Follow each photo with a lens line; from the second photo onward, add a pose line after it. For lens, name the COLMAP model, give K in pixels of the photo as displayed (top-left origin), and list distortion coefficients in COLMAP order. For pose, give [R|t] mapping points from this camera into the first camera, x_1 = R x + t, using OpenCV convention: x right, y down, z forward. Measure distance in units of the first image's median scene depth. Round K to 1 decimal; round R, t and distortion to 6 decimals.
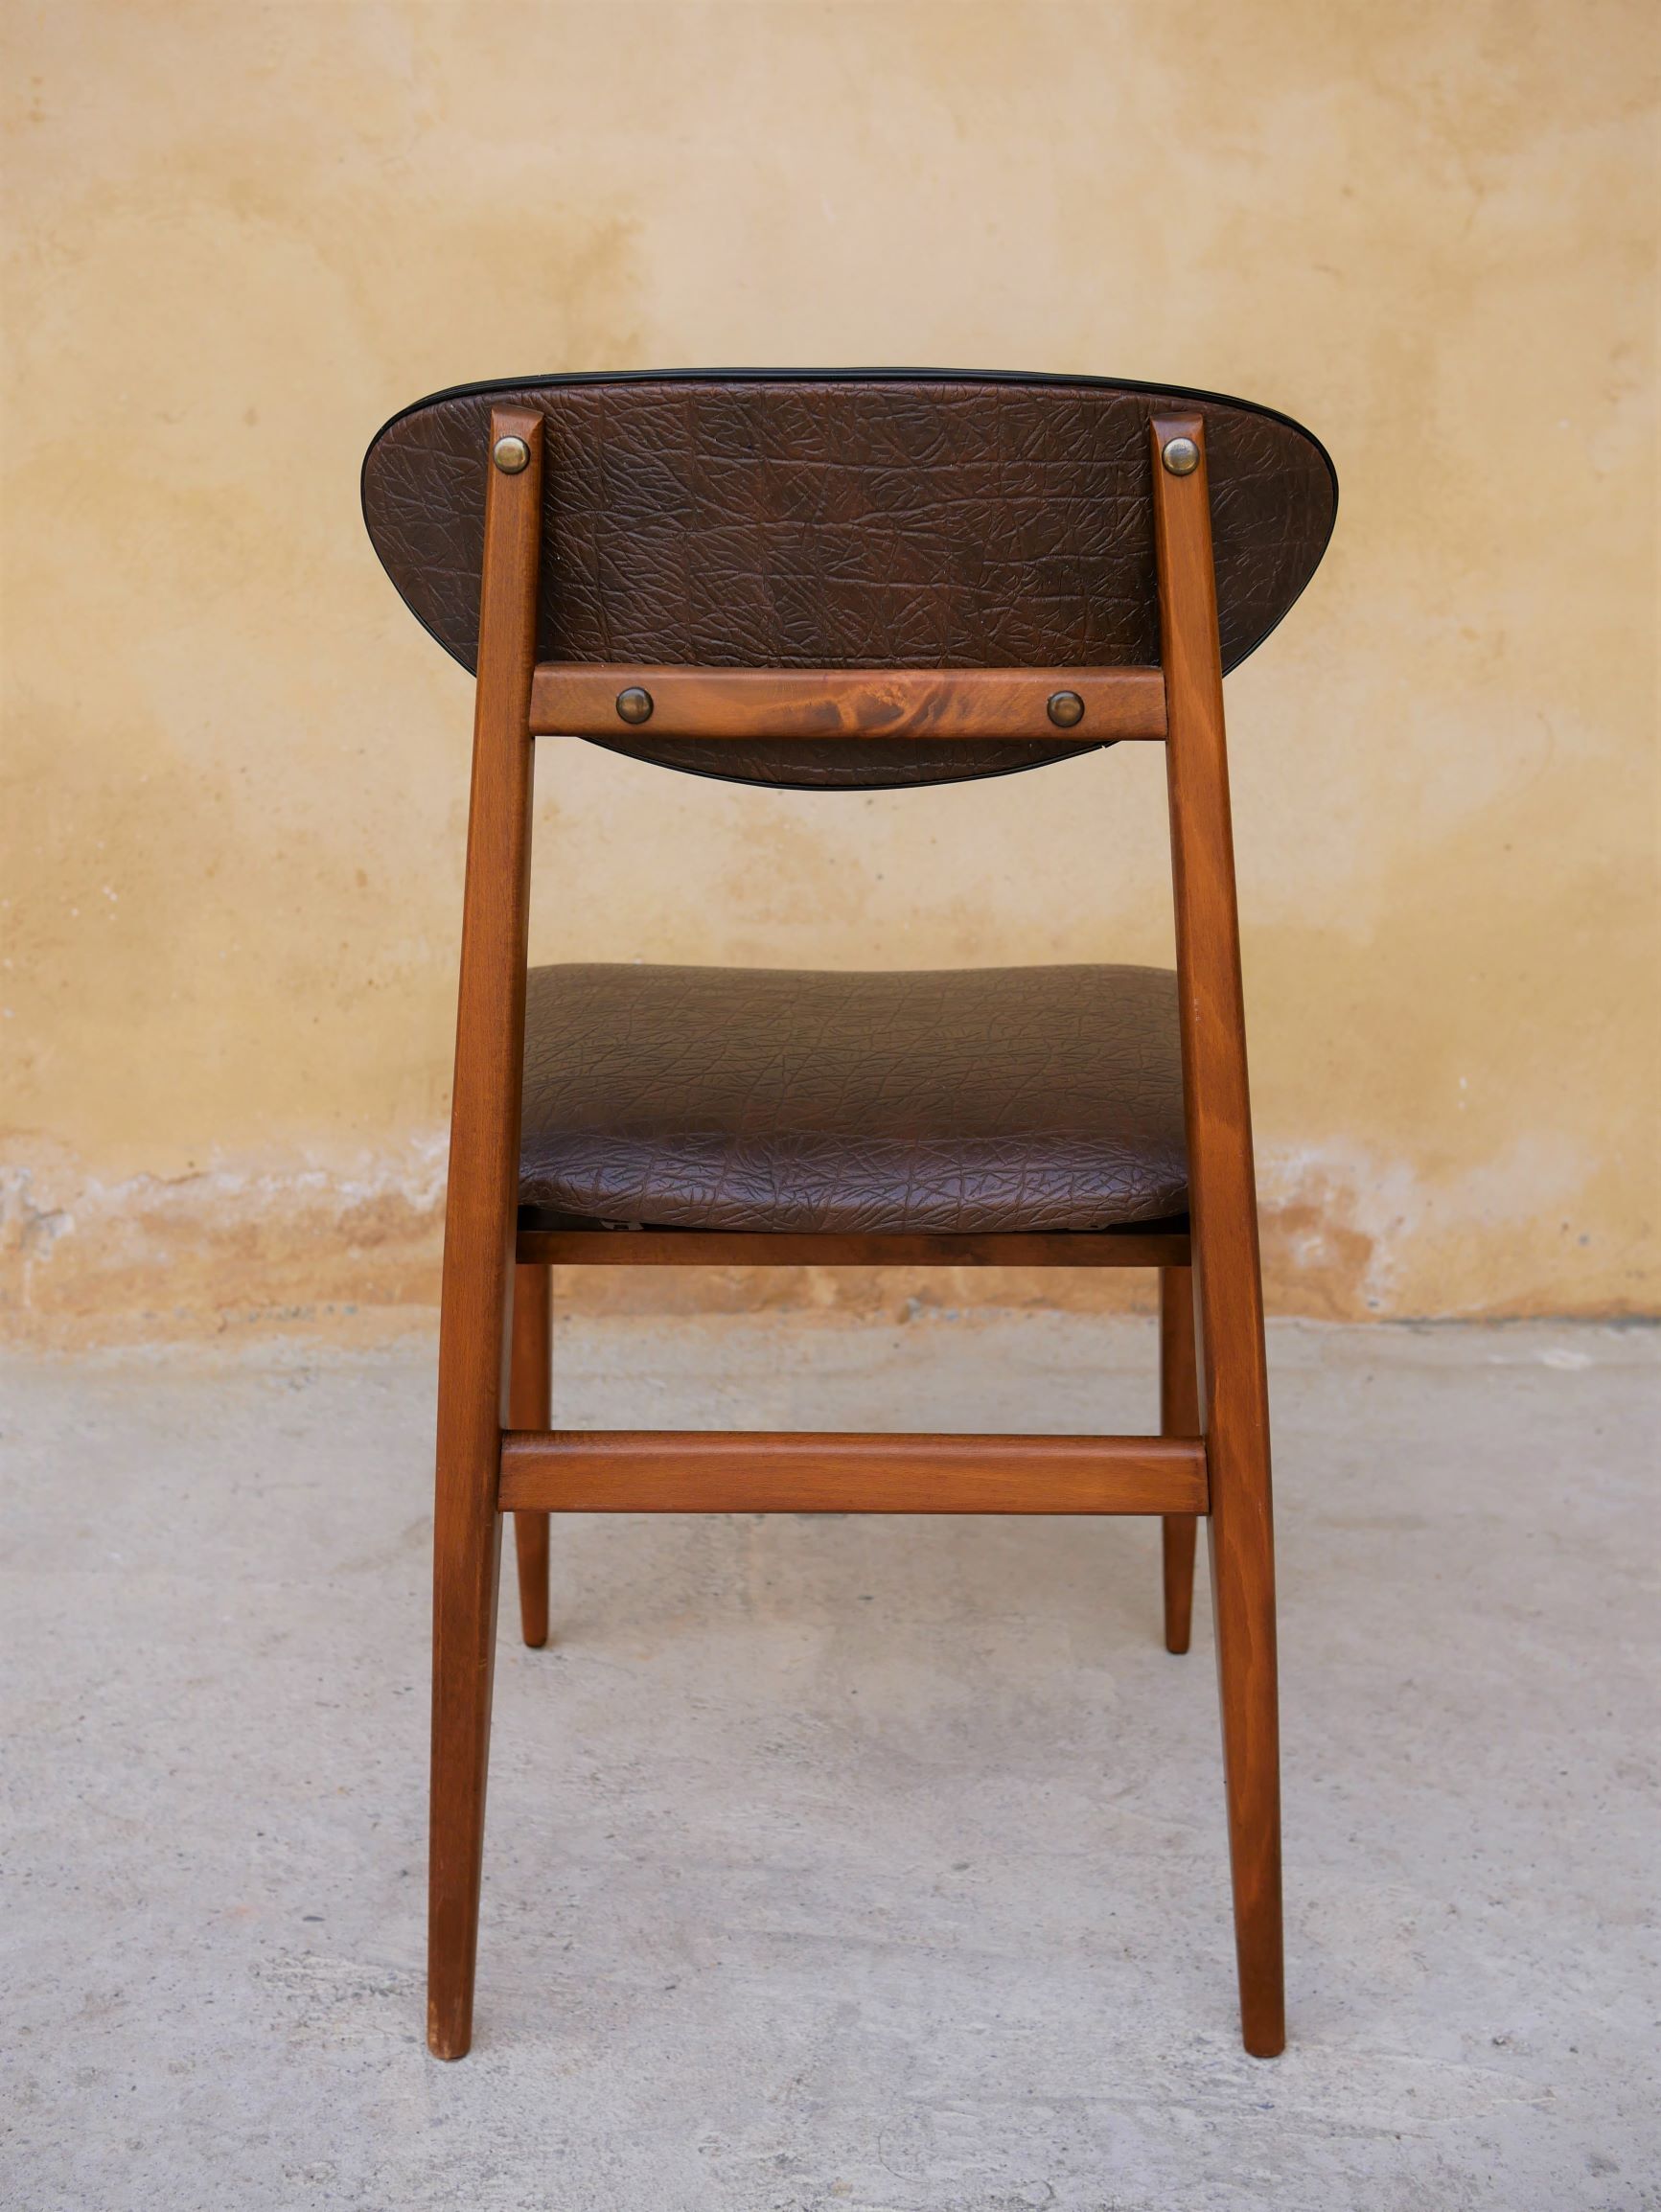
lens RADIAL K [[2481.8, 0, 834.1], [0, 2481.8, 1114.2], [0, 0, 1]] dist [-0.010893, 0.000000]
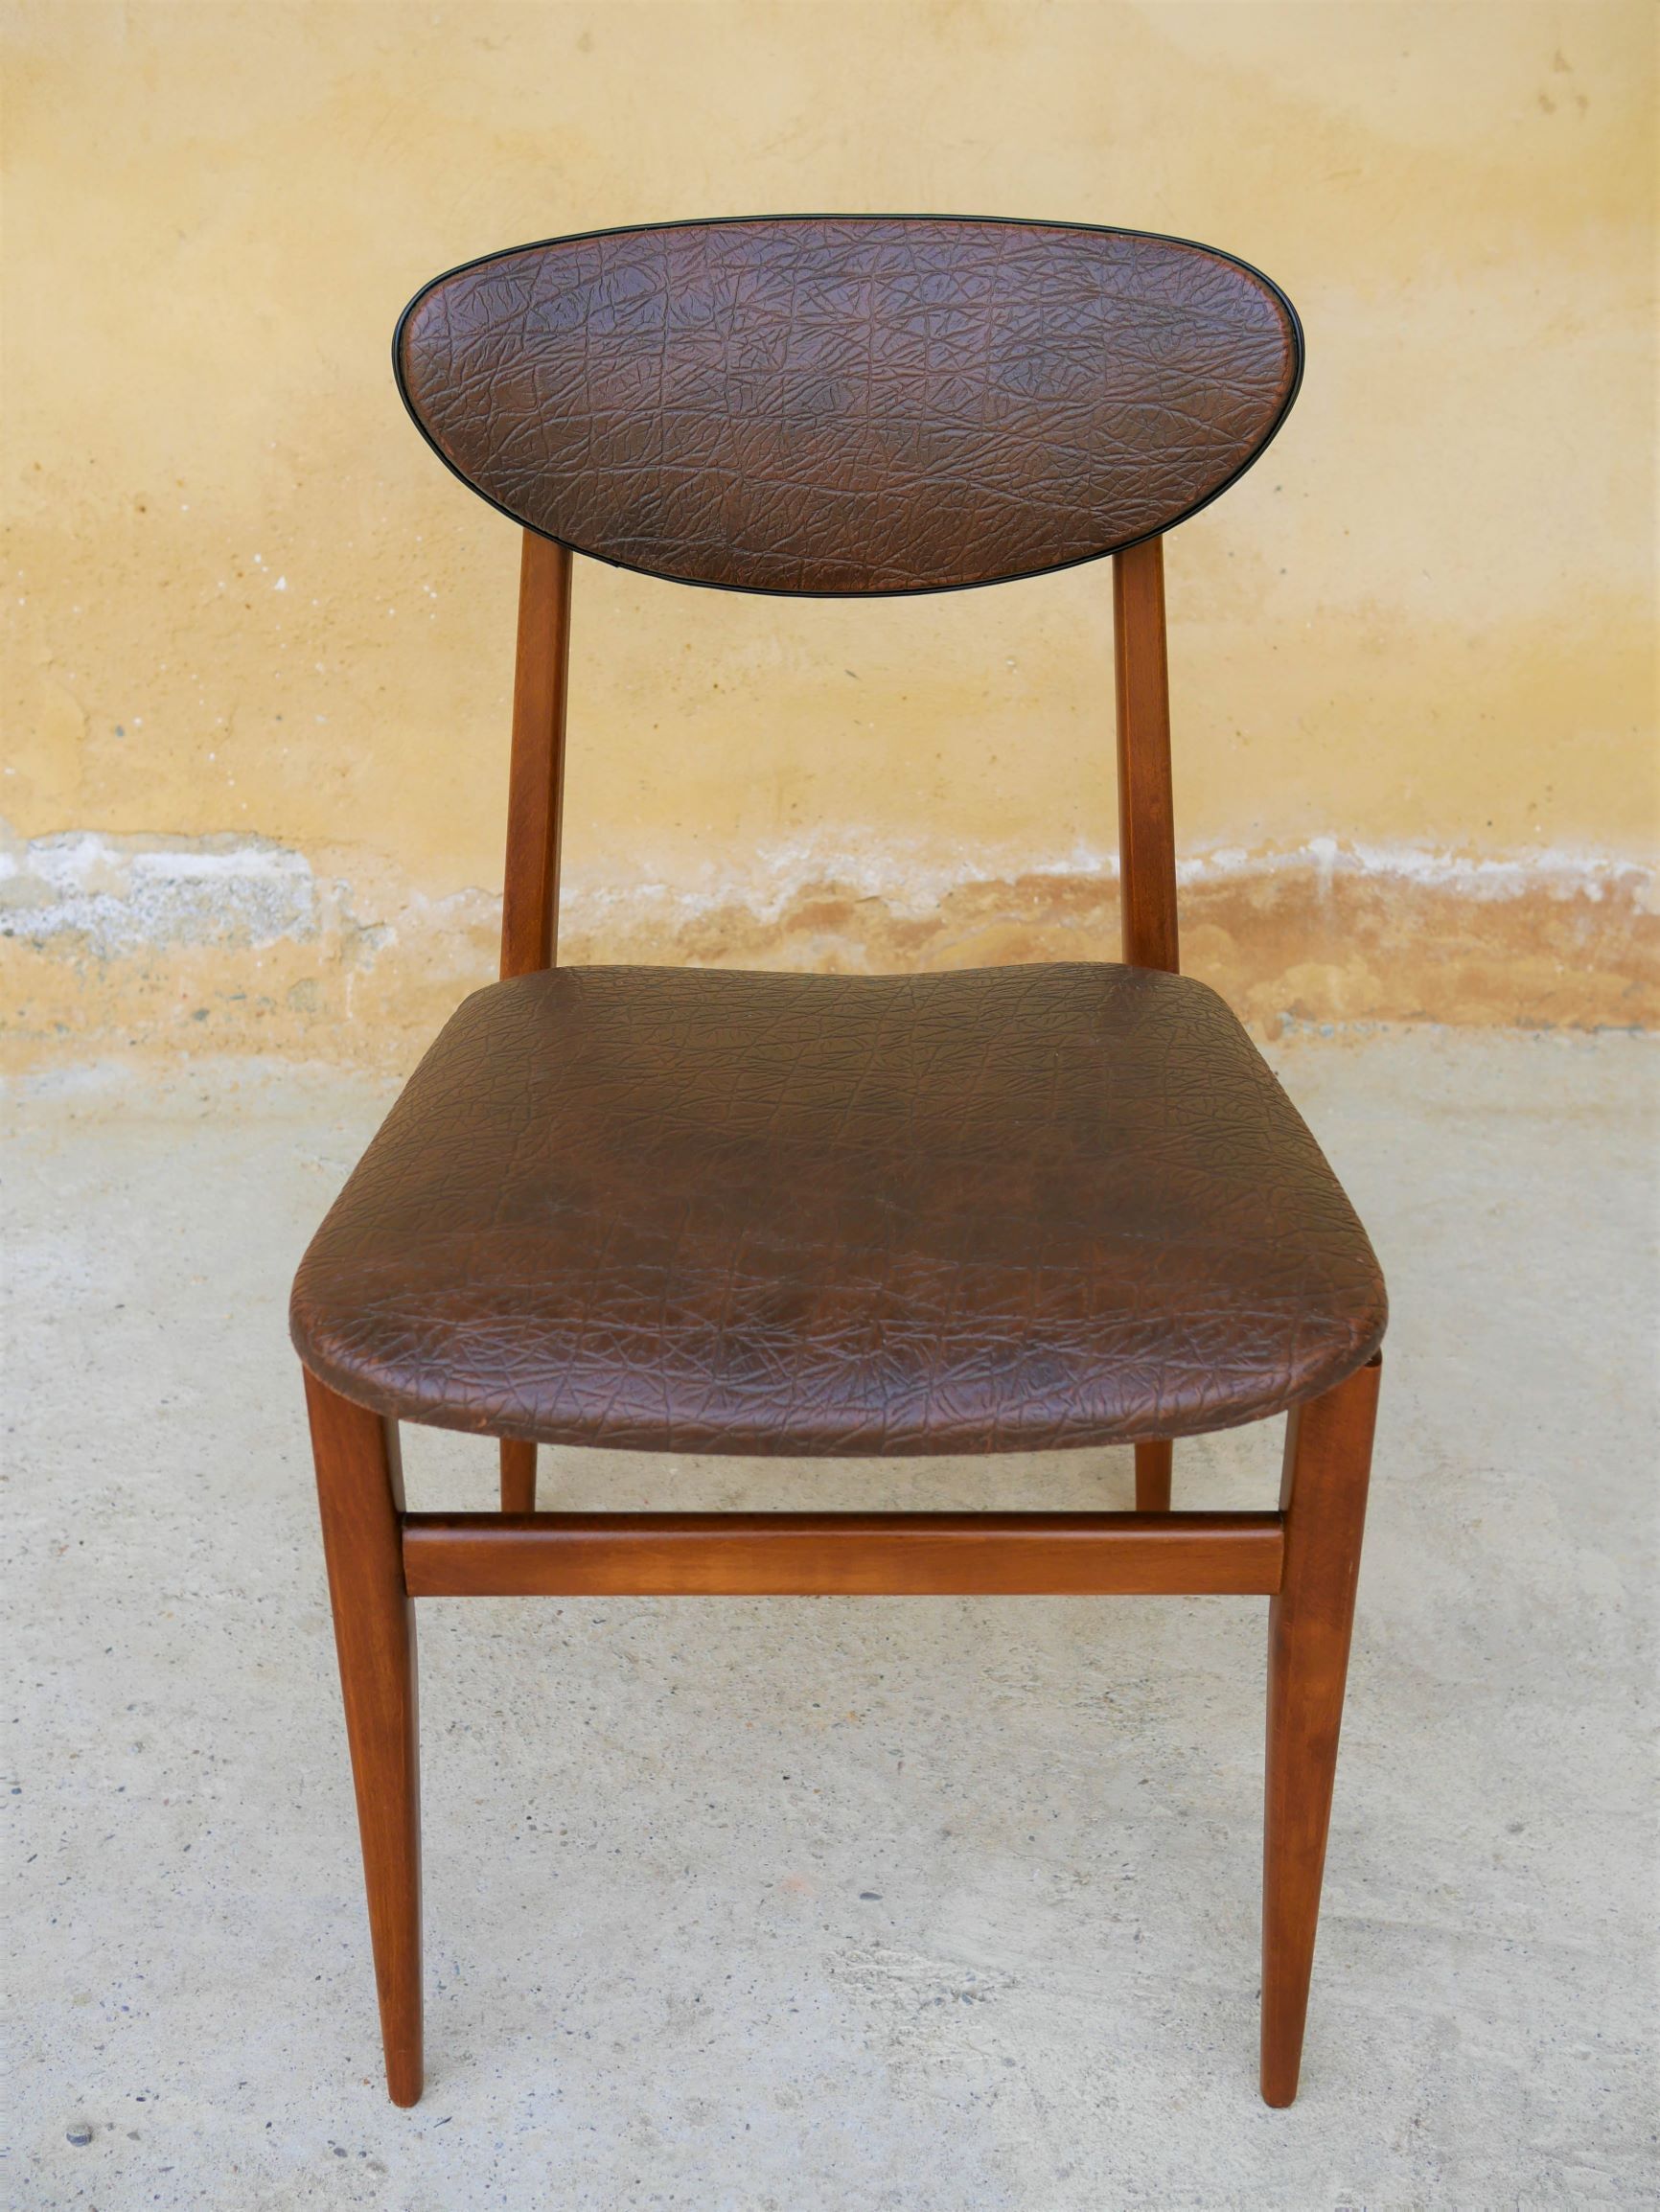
lens RADIAL K [[2481.8, 0, 837.1], [0, 2481.8, 1105.9], [0, 0, 1]] dist [-0.010893, 0.000000]
pose [[0.999806, 0.003384, -0.019385, -0.169700], [0.001759, 0.965789, 0.259324, -0.192554], [0.019600, -0.259308, 0.965596, 0.108962]]
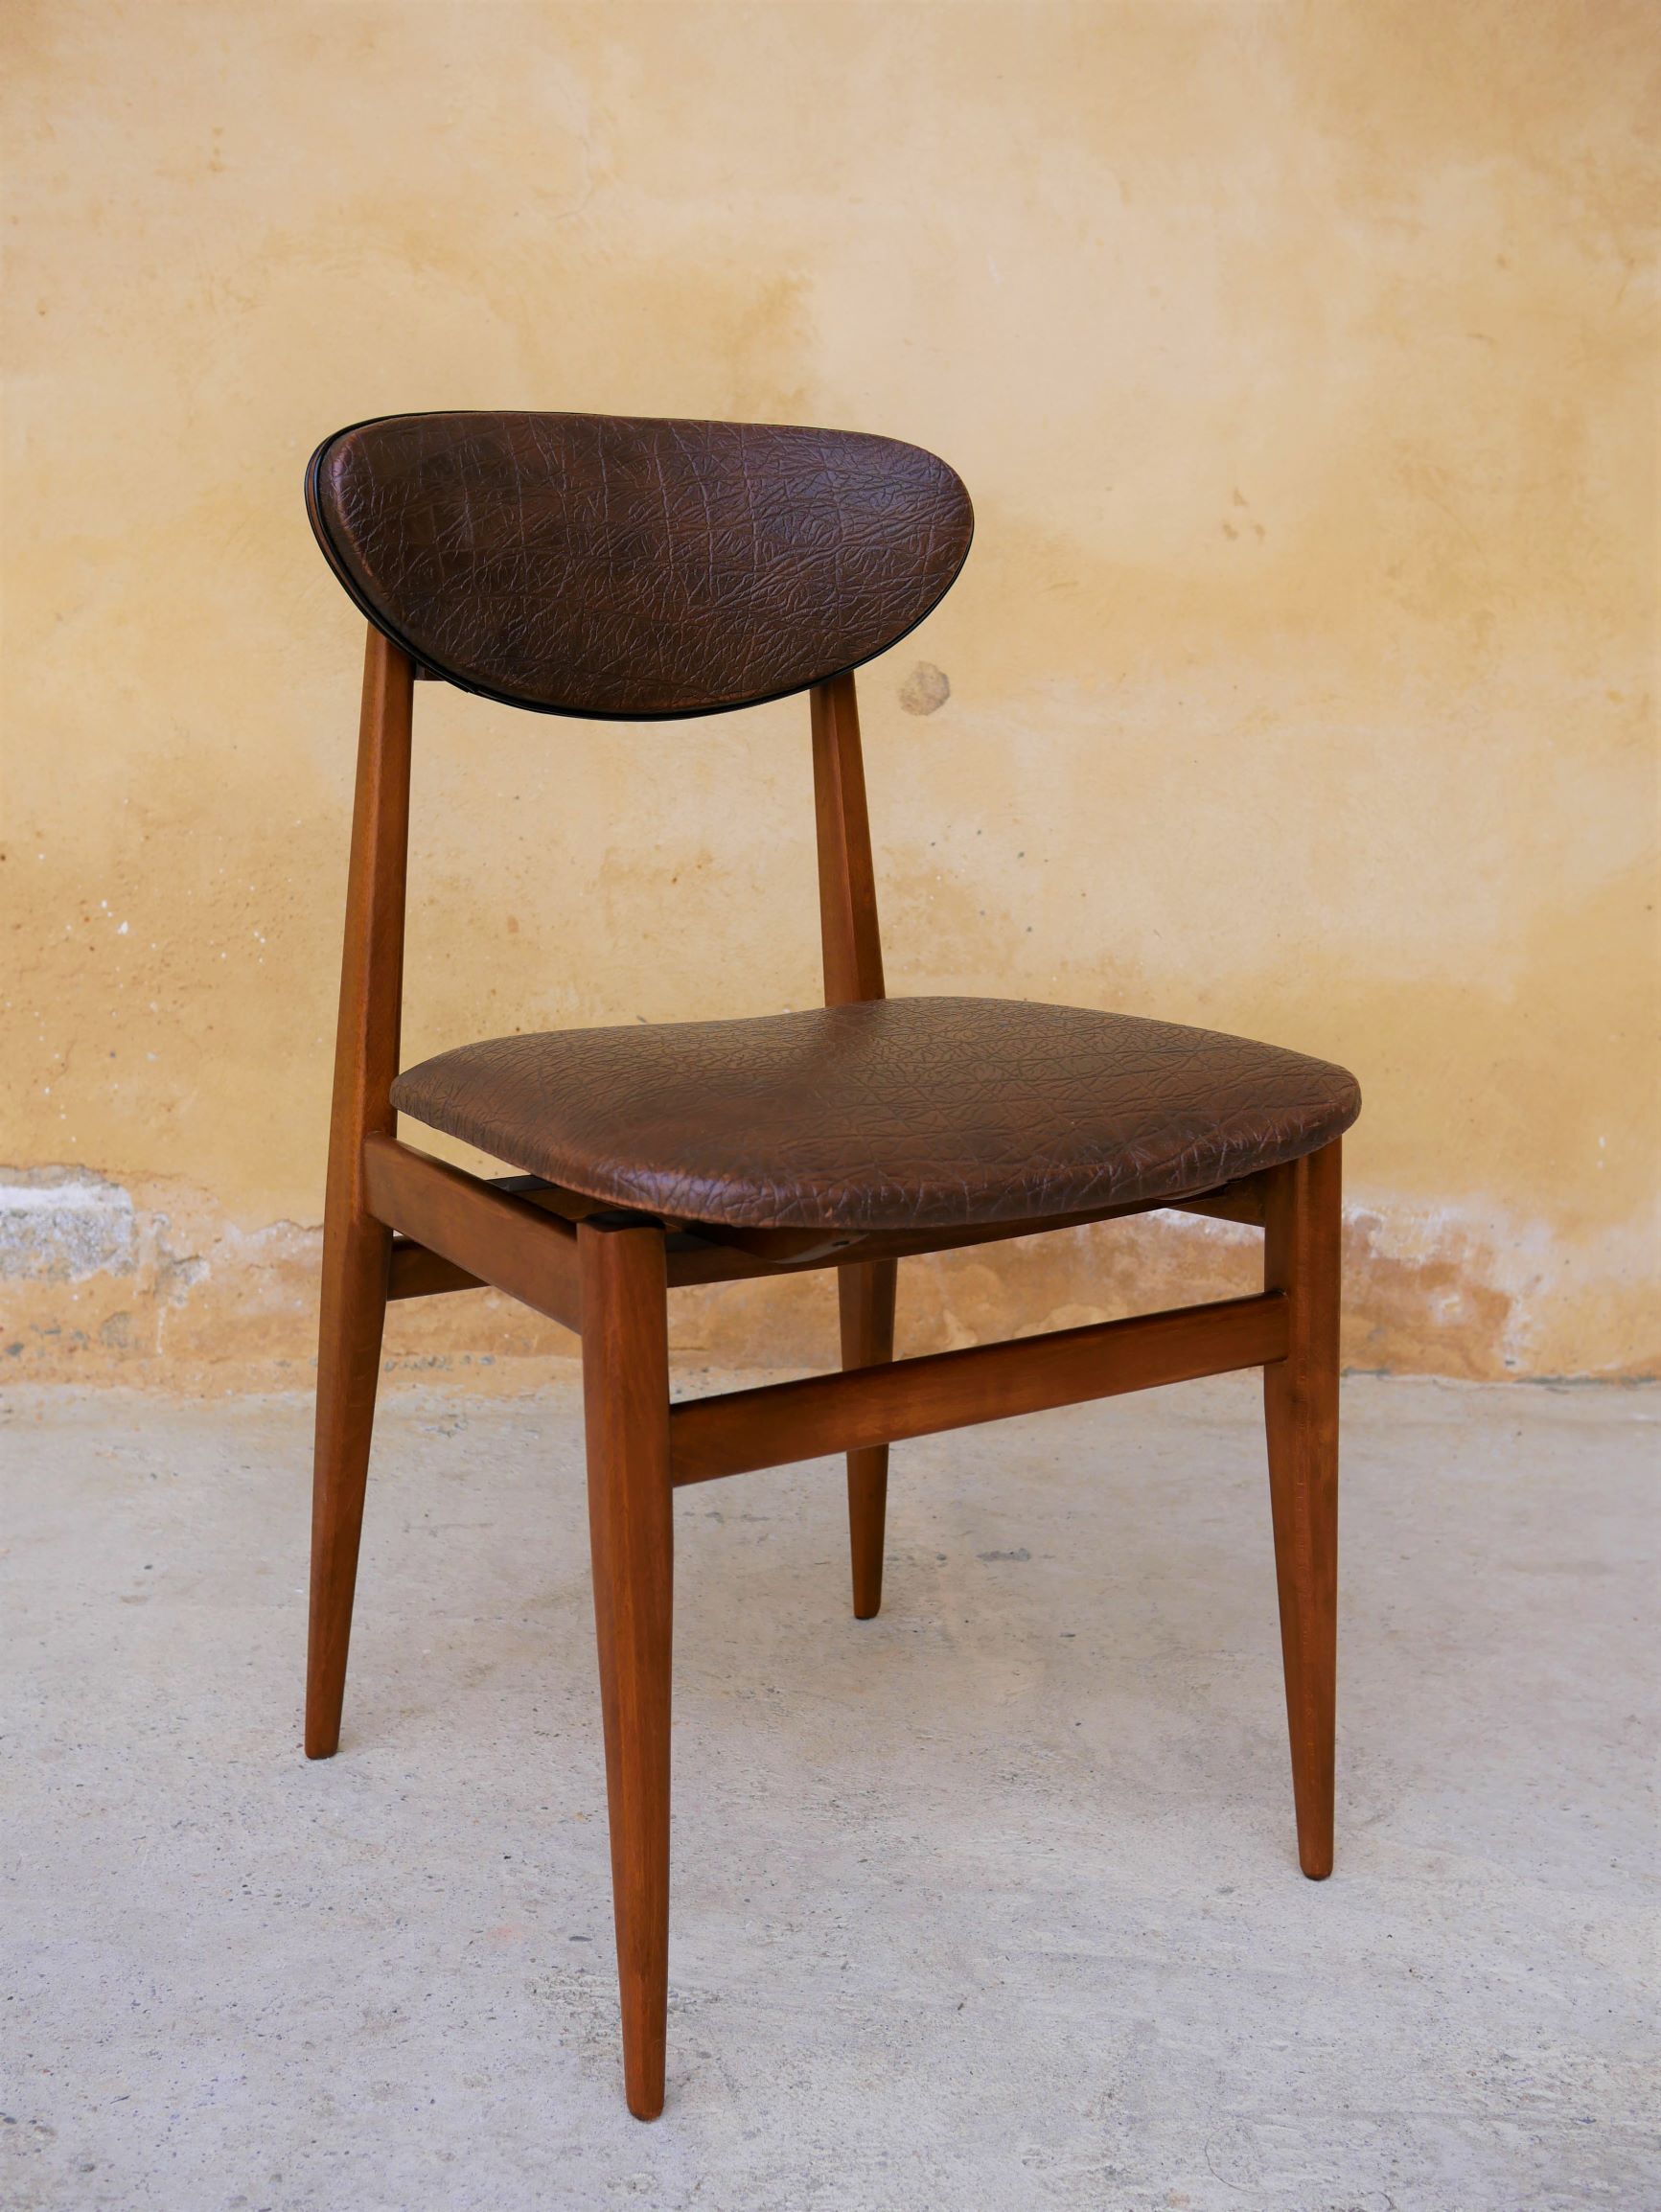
lens RADIAL K [[2481.8, 0, 827.8], [0, 2481.8, 1115.6], [0, 0, 1]] dist [-0.010893, 0.000000]
pose [[0.999775, 0.009507, 0.018977, -0.110574], [-0.008630, 0.998914, -0.045795, 0.035853], [-0.019392, 0.045621, 0.998771, 0.002713]]
